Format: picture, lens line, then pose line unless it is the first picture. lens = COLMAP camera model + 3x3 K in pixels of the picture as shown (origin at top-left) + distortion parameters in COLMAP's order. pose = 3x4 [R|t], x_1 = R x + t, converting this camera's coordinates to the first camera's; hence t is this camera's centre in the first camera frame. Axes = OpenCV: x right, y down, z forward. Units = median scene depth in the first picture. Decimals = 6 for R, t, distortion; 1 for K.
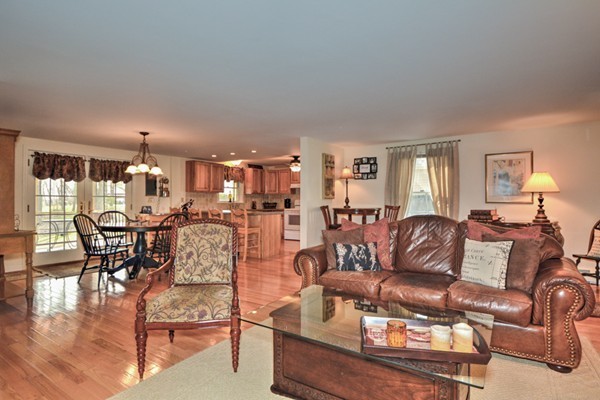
lens RADIAL K [[294.4, 0, 297.3], [0, 294.4, 197.6], [0, 0, 1]] dist [0.002608, -0.011994]
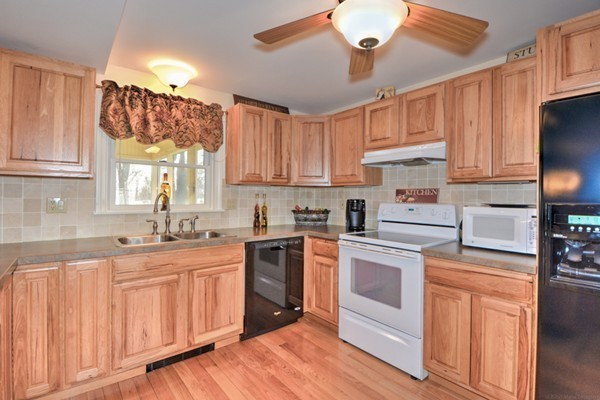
lens RADIAL K [[294.4, 0, 297.3], [0, 294.4, 197.6], [0, 0, 1]] dist [0.002608, -0.011994]
pose [[0.948588, 0.016373, -0.316090, 0.008871], [-0.010685, 0.999748, 0.019721, -0.004708], [0.316334, -0.015330, 0.948524, 0.704639]]
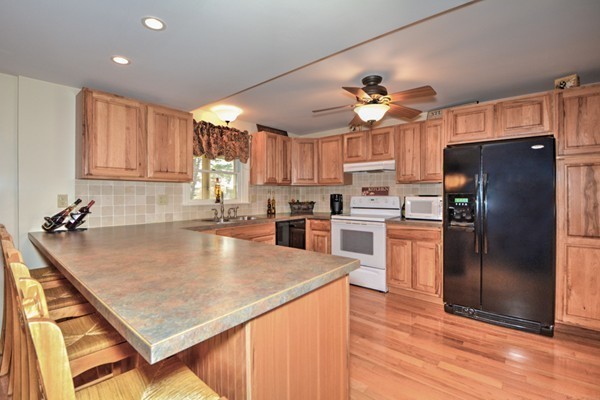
lens RADIAL K [[269.0, 0, 282.3], [0, 269.0, 199.5], [0, 0, 1]] dist [-0.000102, -0.000083]
pose [[0.985177, 0.006065, -0.171434, -0.047343], [0.000181, 0.999338, 0.036394, -0.004581], [0.171542, -0.035885, 0.984523, 0.557828]]
